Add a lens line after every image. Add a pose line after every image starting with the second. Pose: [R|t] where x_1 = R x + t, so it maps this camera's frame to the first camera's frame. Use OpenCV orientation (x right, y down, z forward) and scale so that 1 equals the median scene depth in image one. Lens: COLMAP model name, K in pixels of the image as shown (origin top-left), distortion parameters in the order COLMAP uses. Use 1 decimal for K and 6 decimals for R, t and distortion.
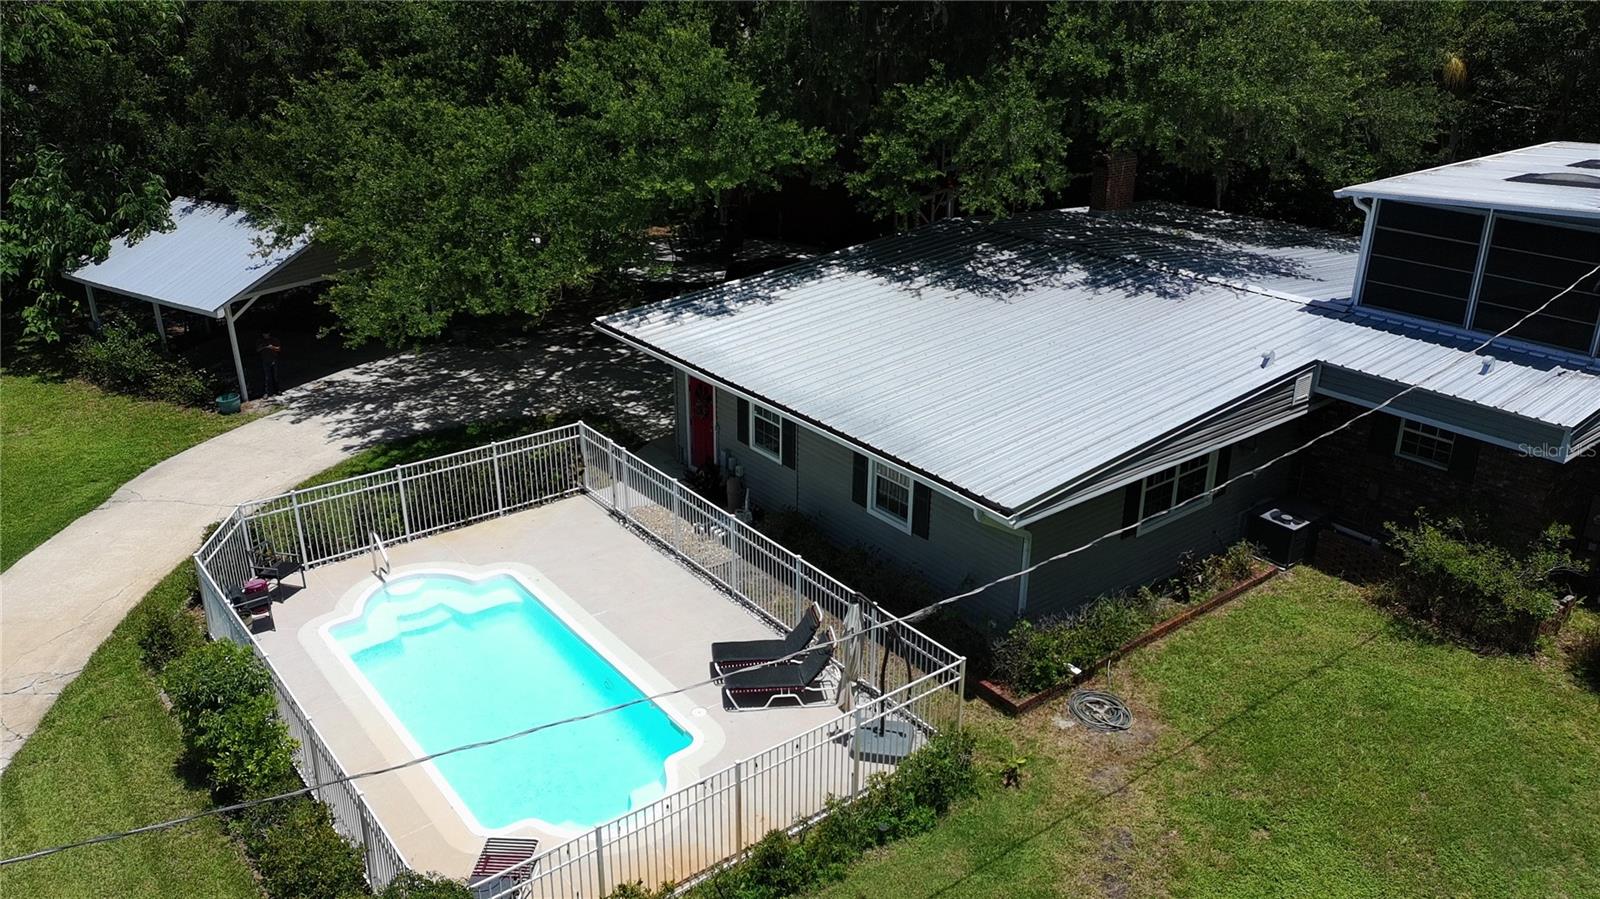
lens RADIAL K [[1231.4, 0, 773.4], [0, 1231.4, 434.5], [0, 0, 1]] dist [0.065771, -0.079978]
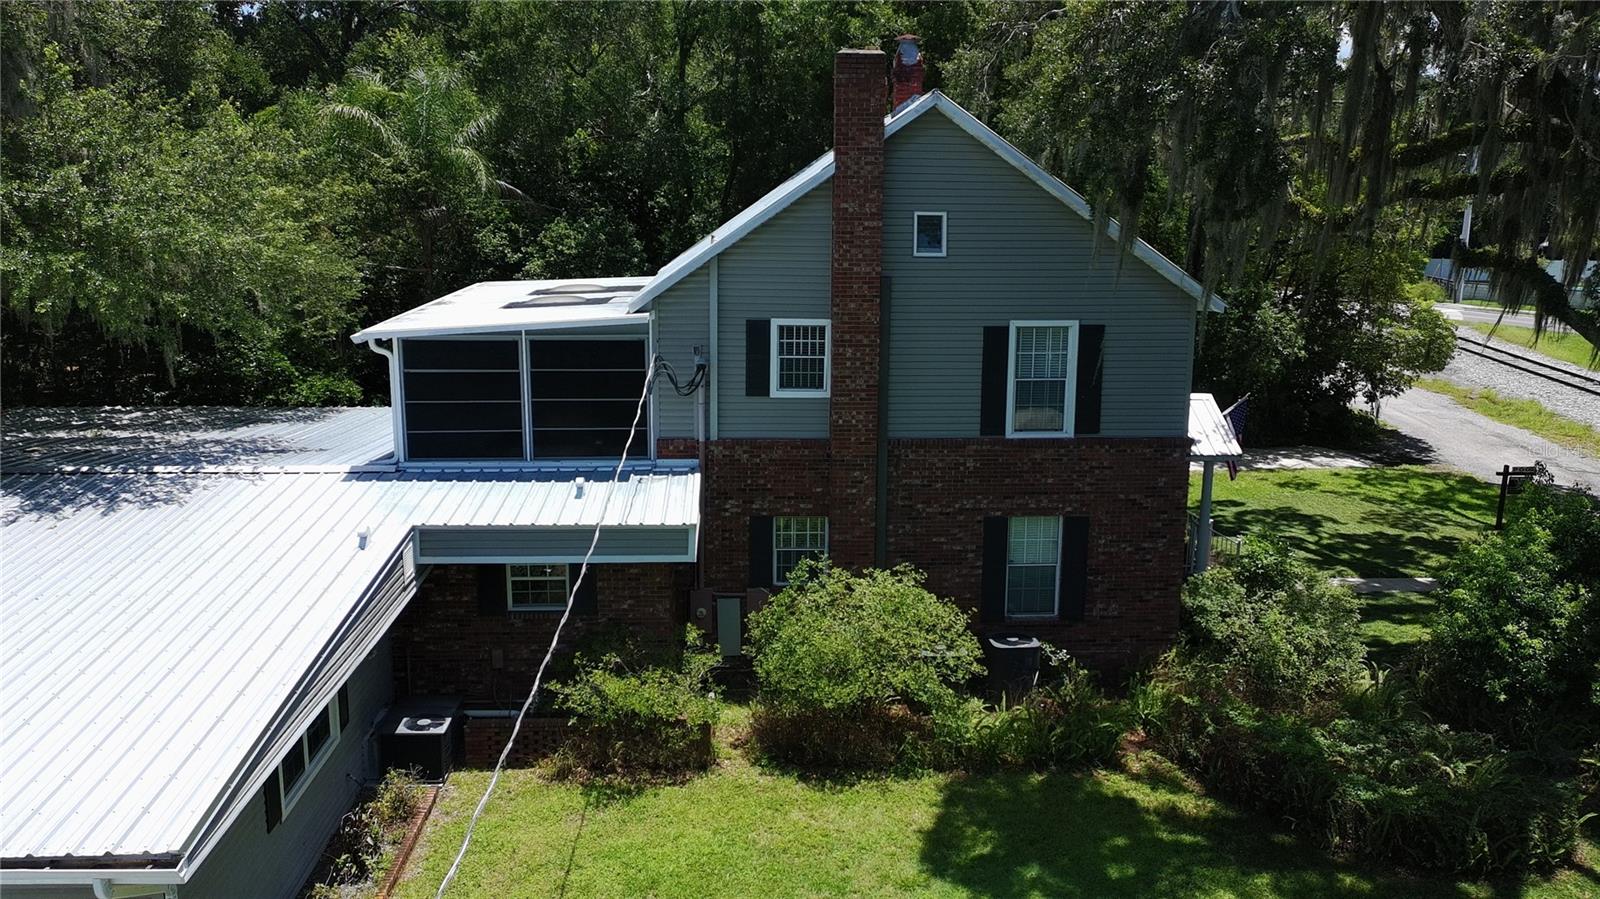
lens RADIAL K [[1247.3, 0, 804.4], [0, 1247.3, 431.1], [0, 0, 1]] dist [0.050552, -0.004832]
pose [[0.573674, -0.160467, 0.803211, -0.074697], [0.295927, 0.954989, -0.020569, -0.025195], [-0.763757, 0.249492, 0.595339, 0.279941]]
